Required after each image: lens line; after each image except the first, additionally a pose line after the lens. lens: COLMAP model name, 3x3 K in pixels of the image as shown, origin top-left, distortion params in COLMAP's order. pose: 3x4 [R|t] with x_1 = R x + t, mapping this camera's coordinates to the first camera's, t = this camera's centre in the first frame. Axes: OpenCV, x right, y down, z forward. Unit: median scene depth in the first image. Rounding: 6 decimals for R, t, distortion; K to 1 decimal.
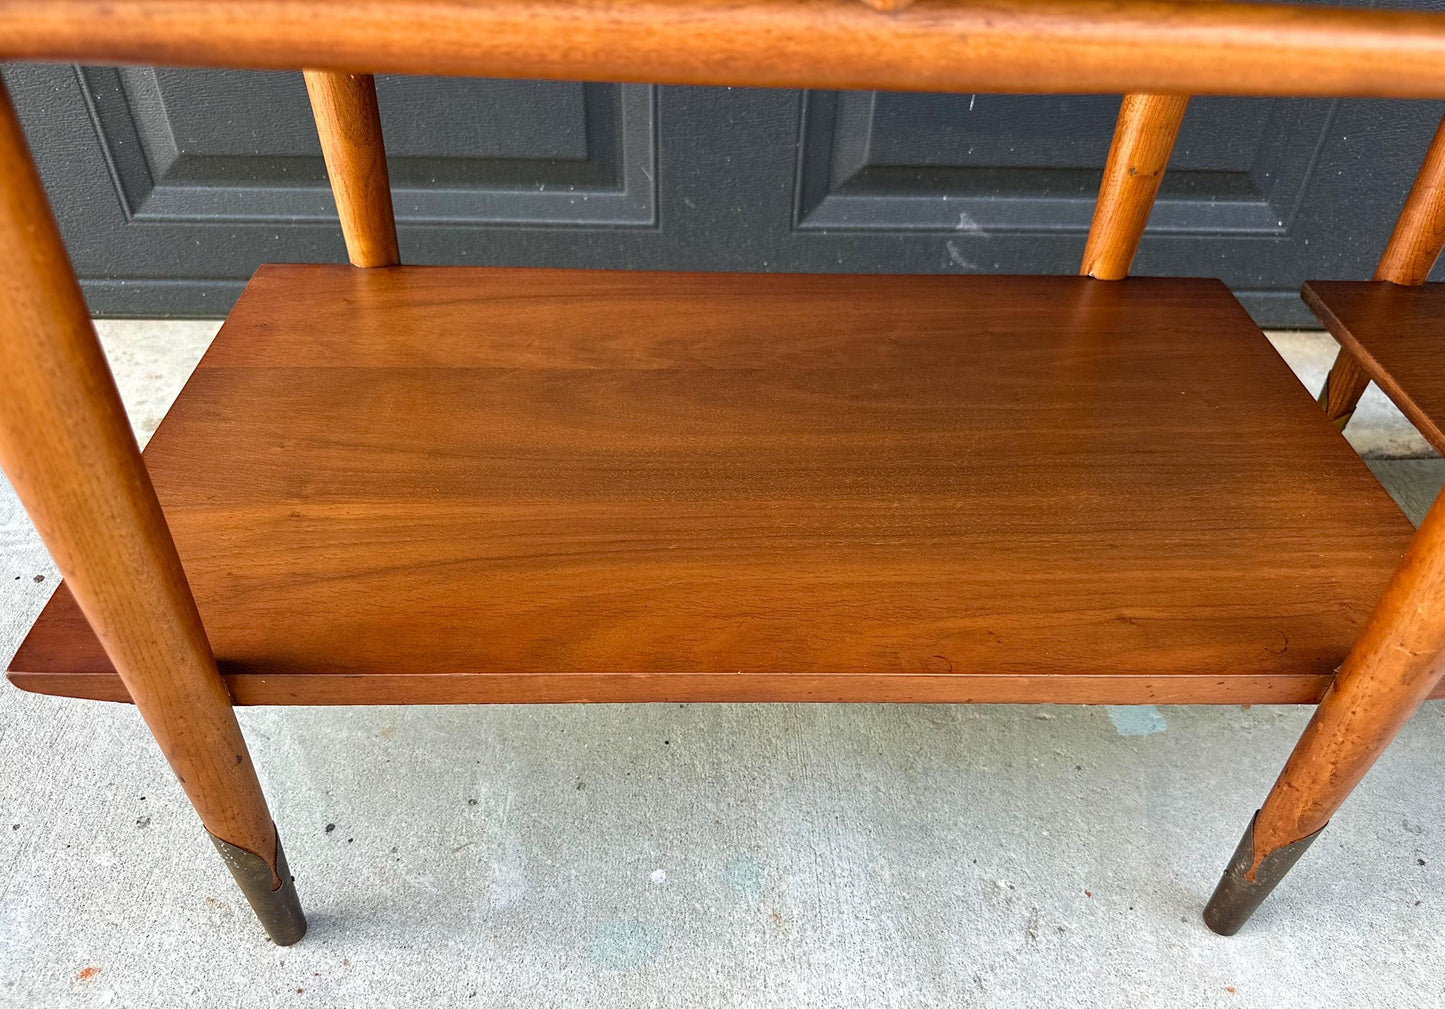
lens RADIAL K [[1062.3, 0, 715.4], [0, 1062.3, 556.0], [0, 0, 1]] dist [0.002008, -0.022303]
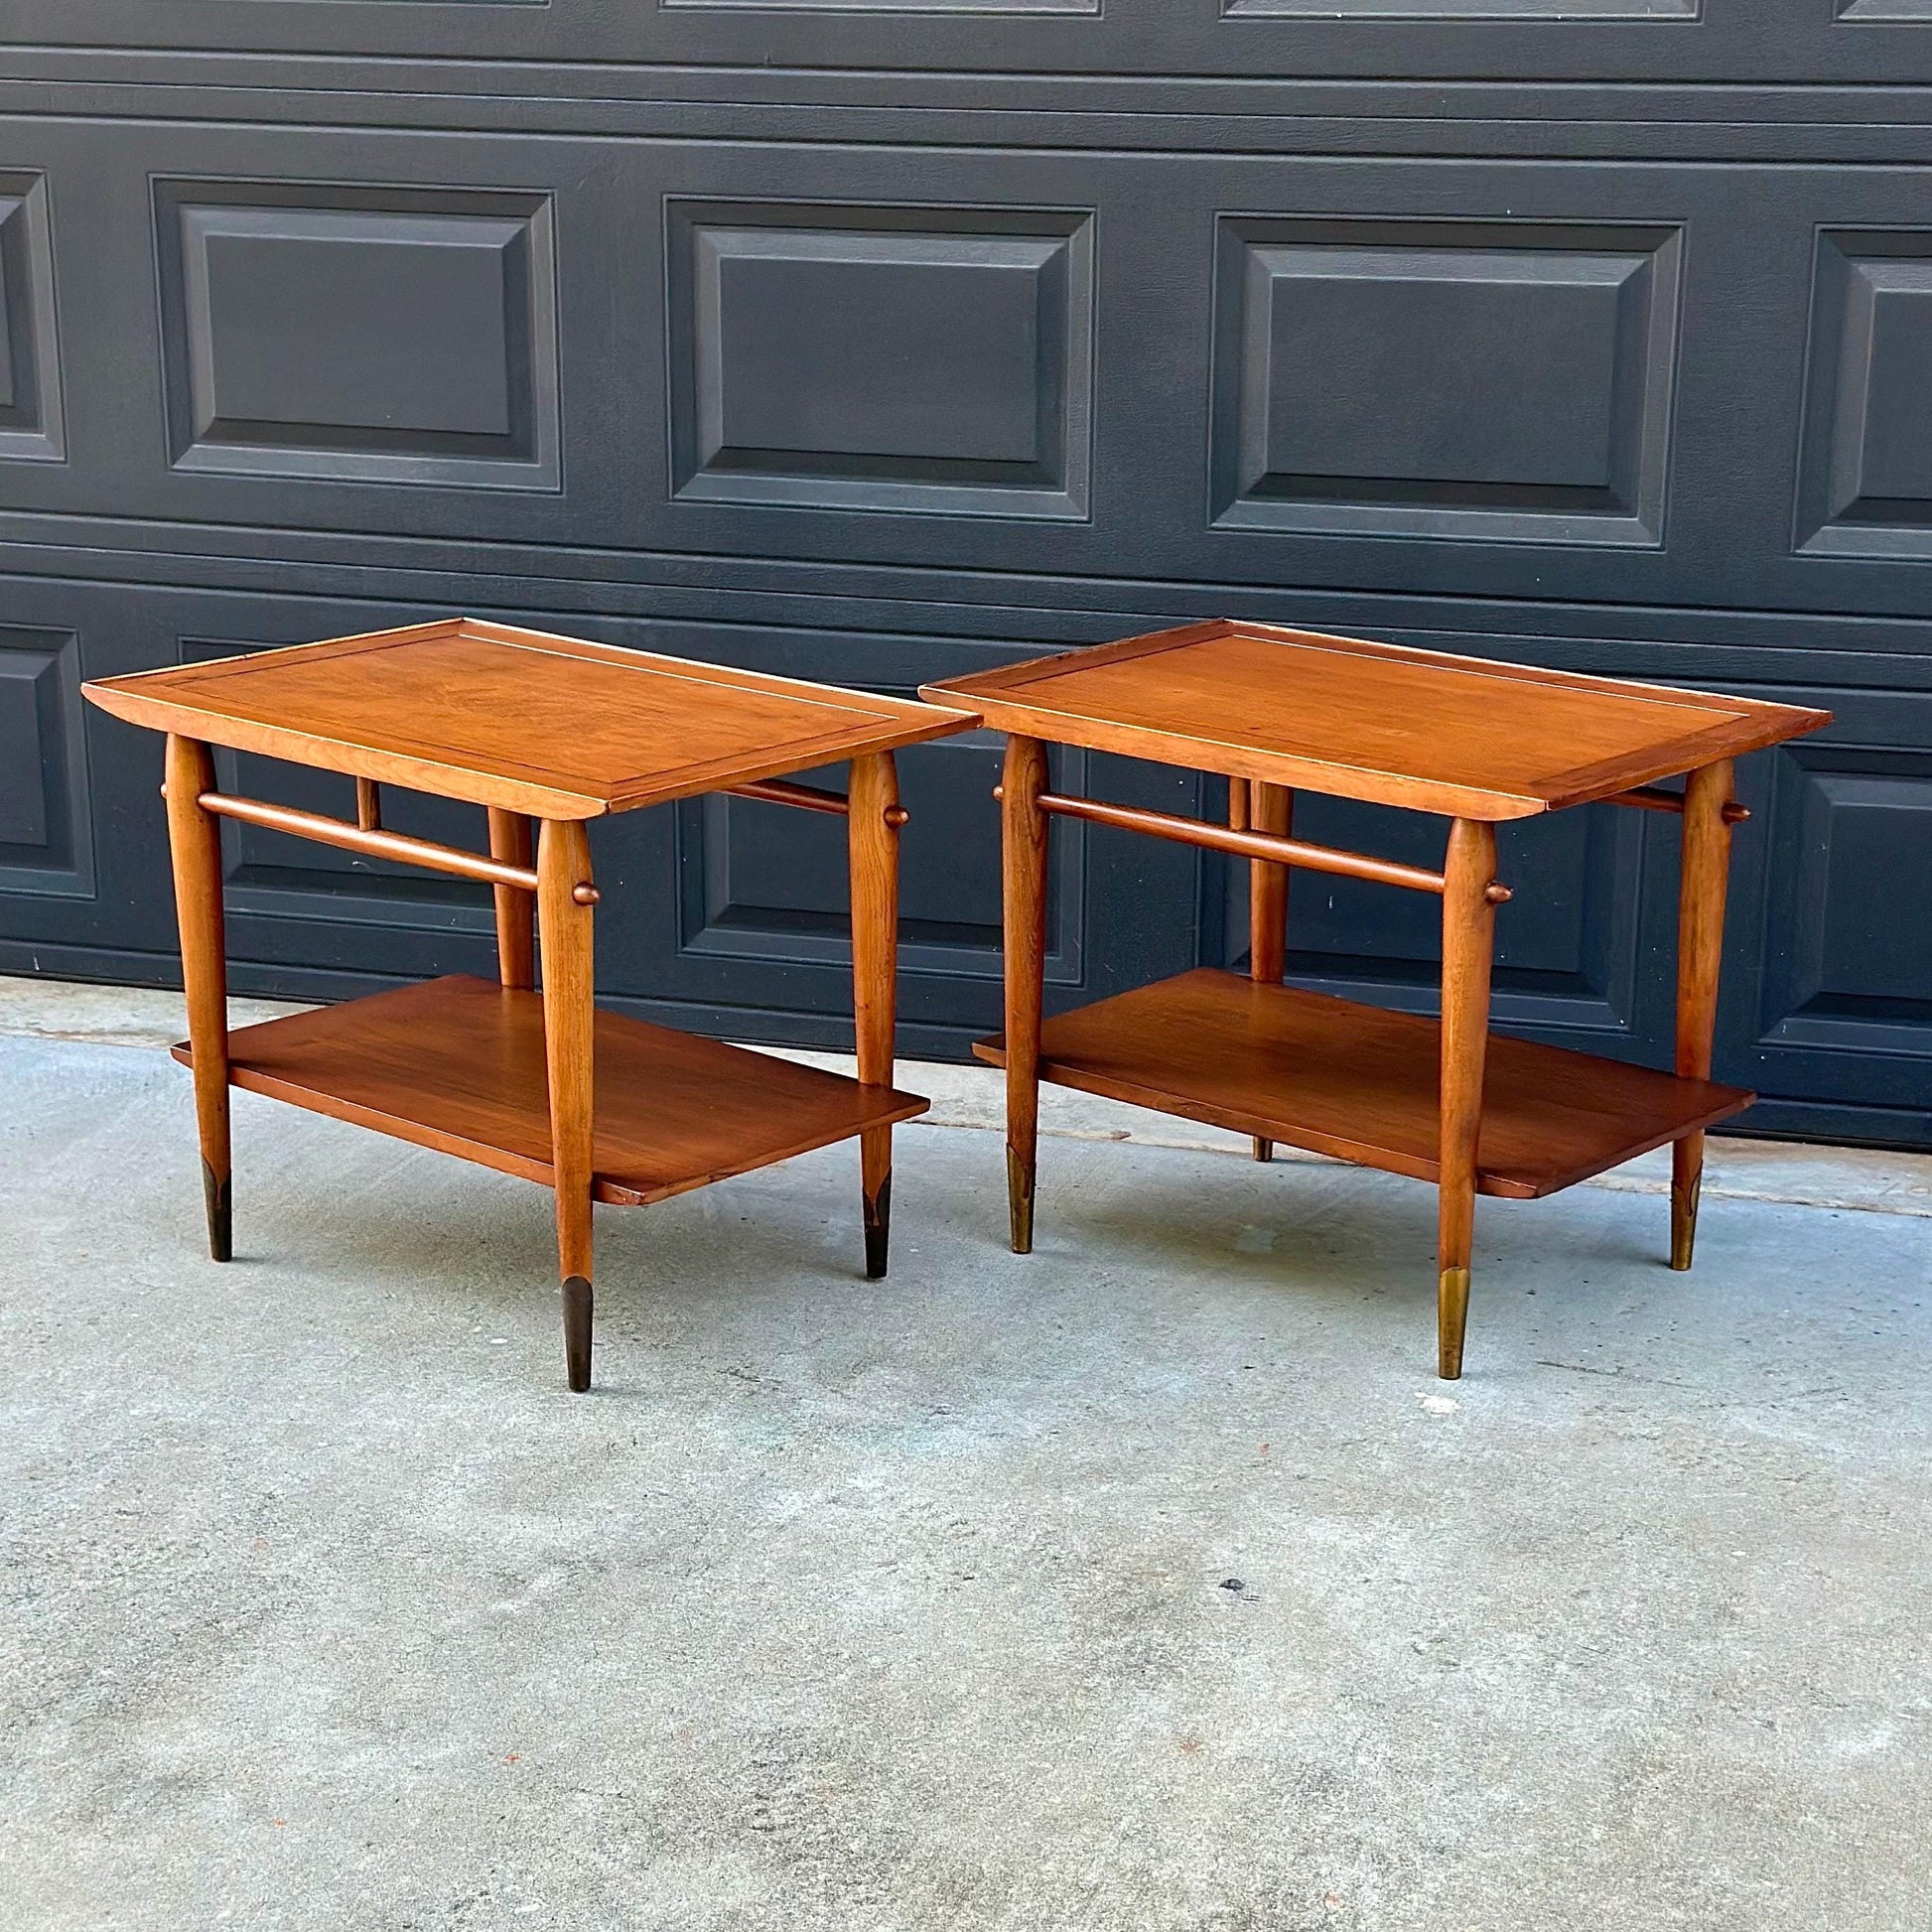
lens RADIAL K [[3922.8, 0, 959.2], [0, 3922.8, 1200.3], [0, 0, 1]] dist [0.138337, 0.000000]
pose [[0.942087, 0.082751, -0.324999, 2.096122], [-0.205640, 0.908058, -0.364889, 2.559444], [0.264923, 0.410590, 0.872486, -4.614842]]
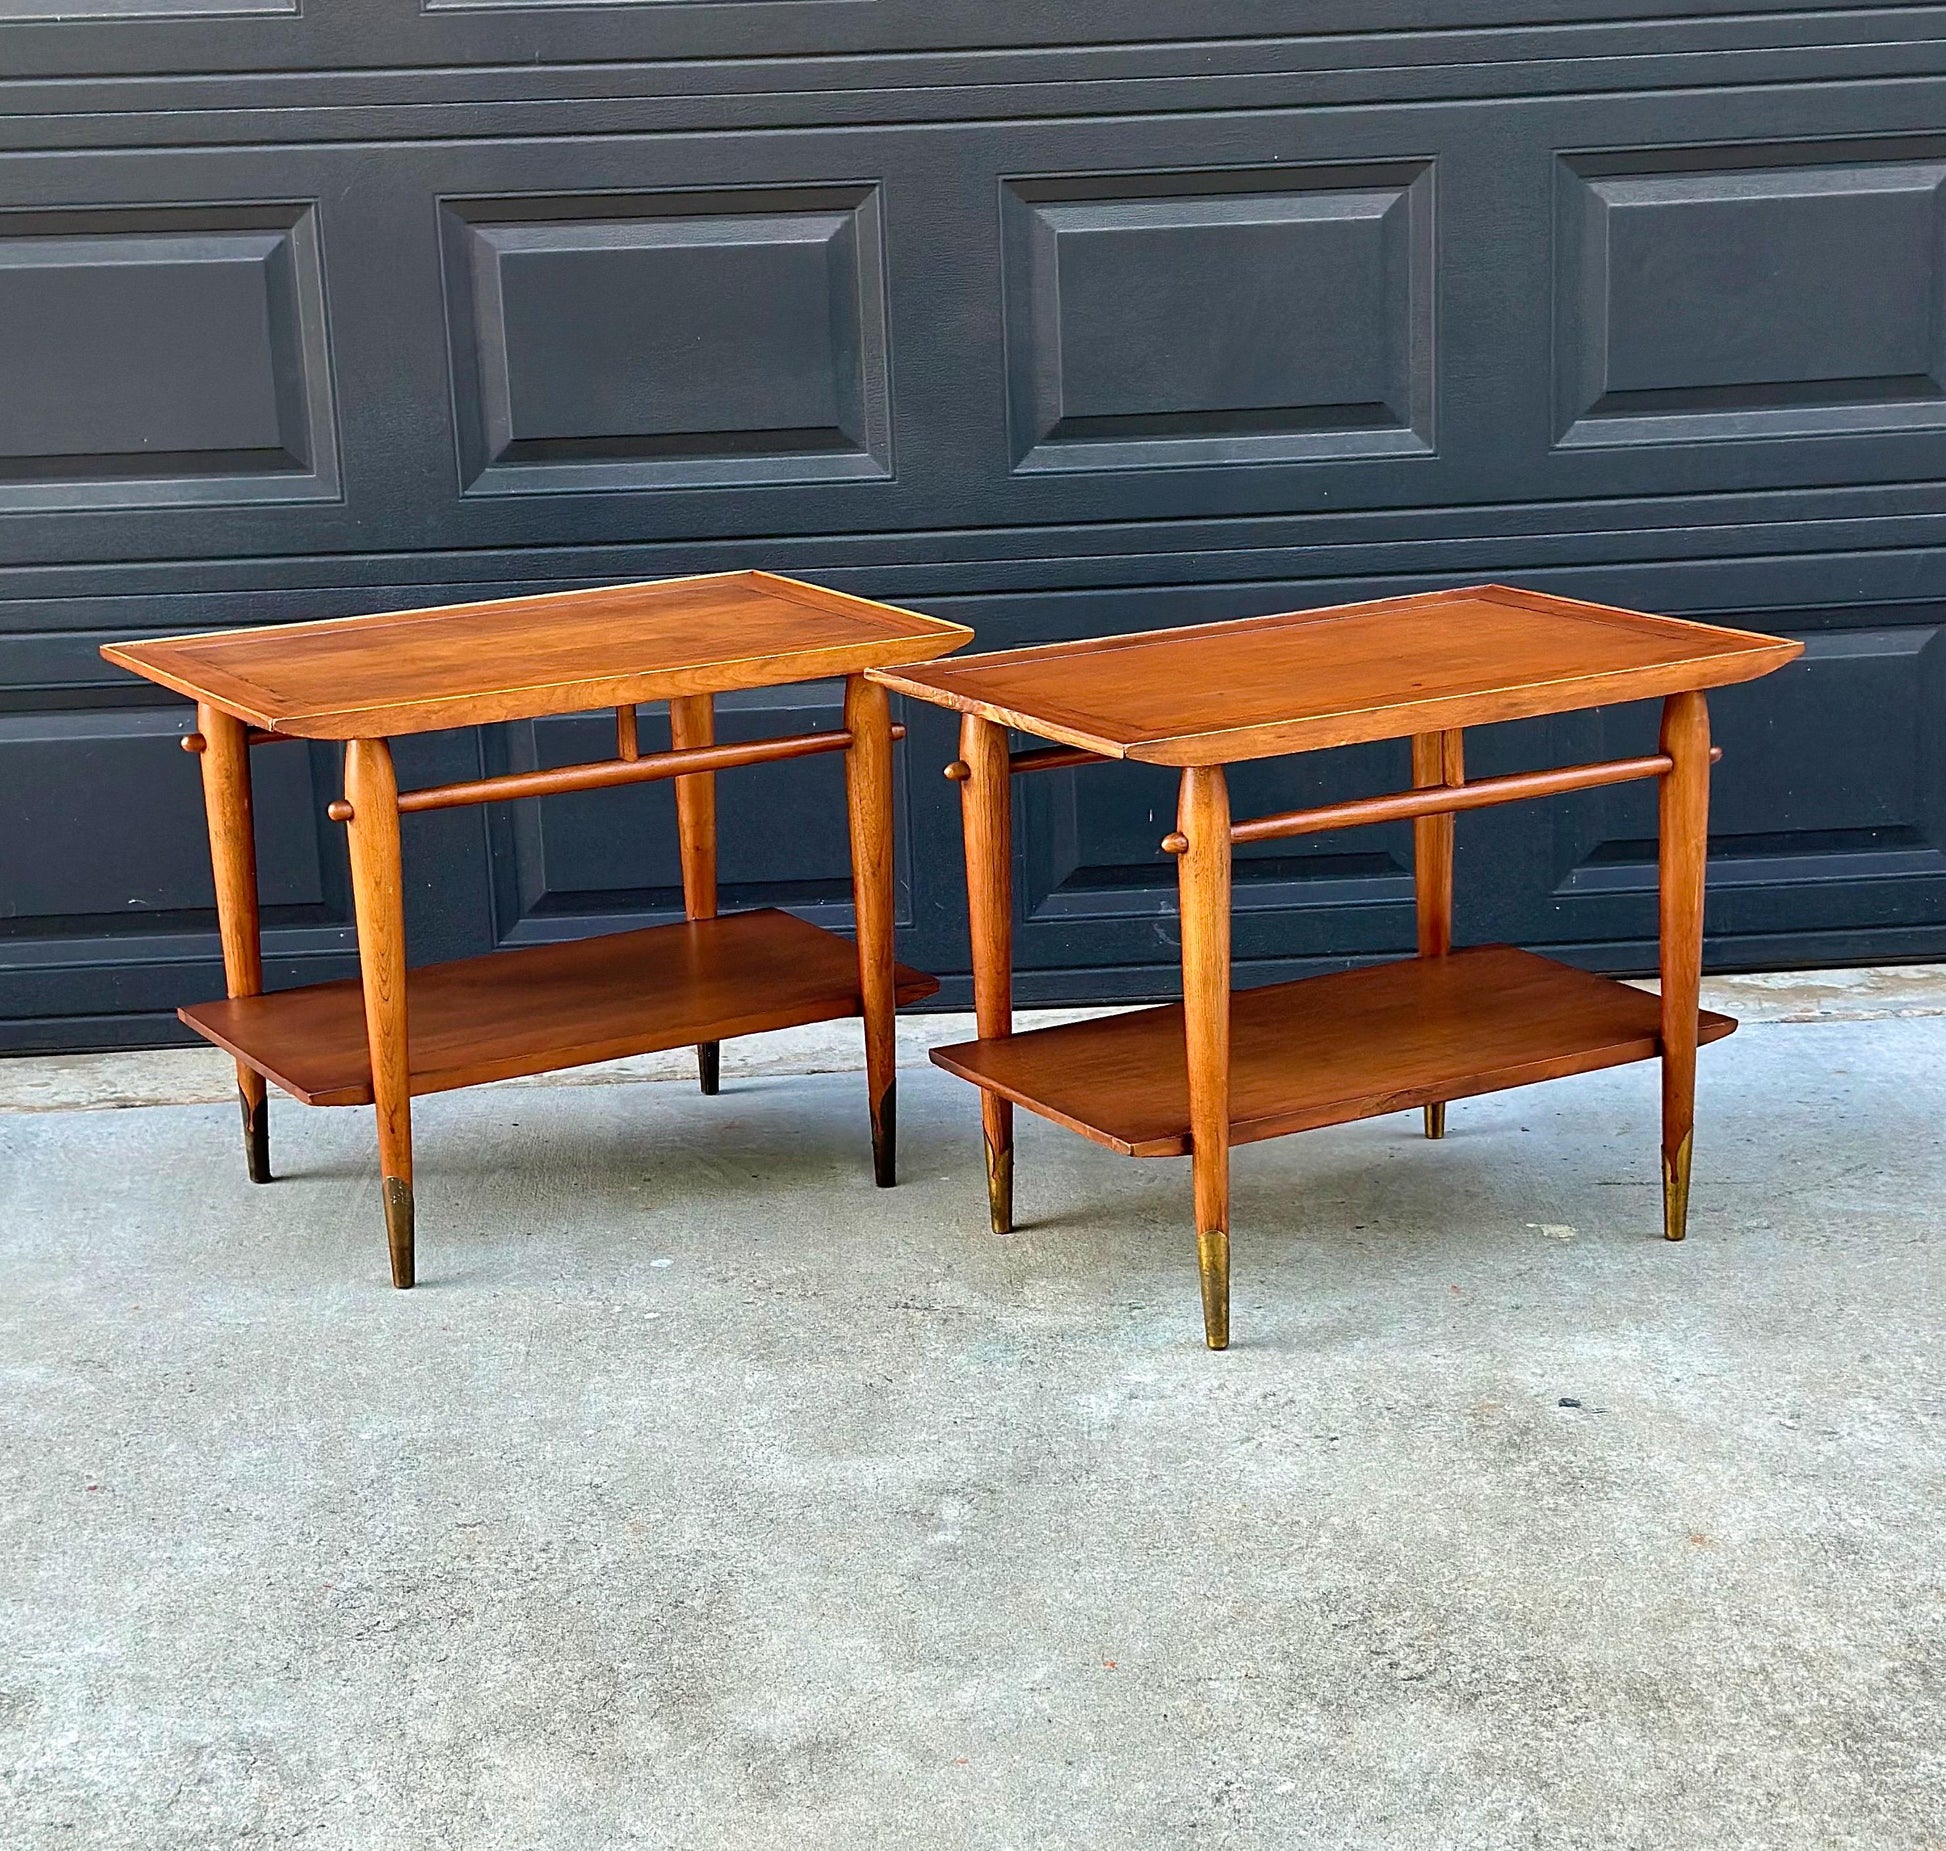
lens RADIAL K [[3787.7, 0, 943.9], [0, 3787.7, 1017.4], [0, 0, 1]] dist [0.149828, 0.000000]
pose [[0.997783, -0.065922, -0.009091, 0.019997], [0.055147, 0.895586, -0.441457, 2.858442], [0.037243, 0.439978, 0.897236, -4.798317]]
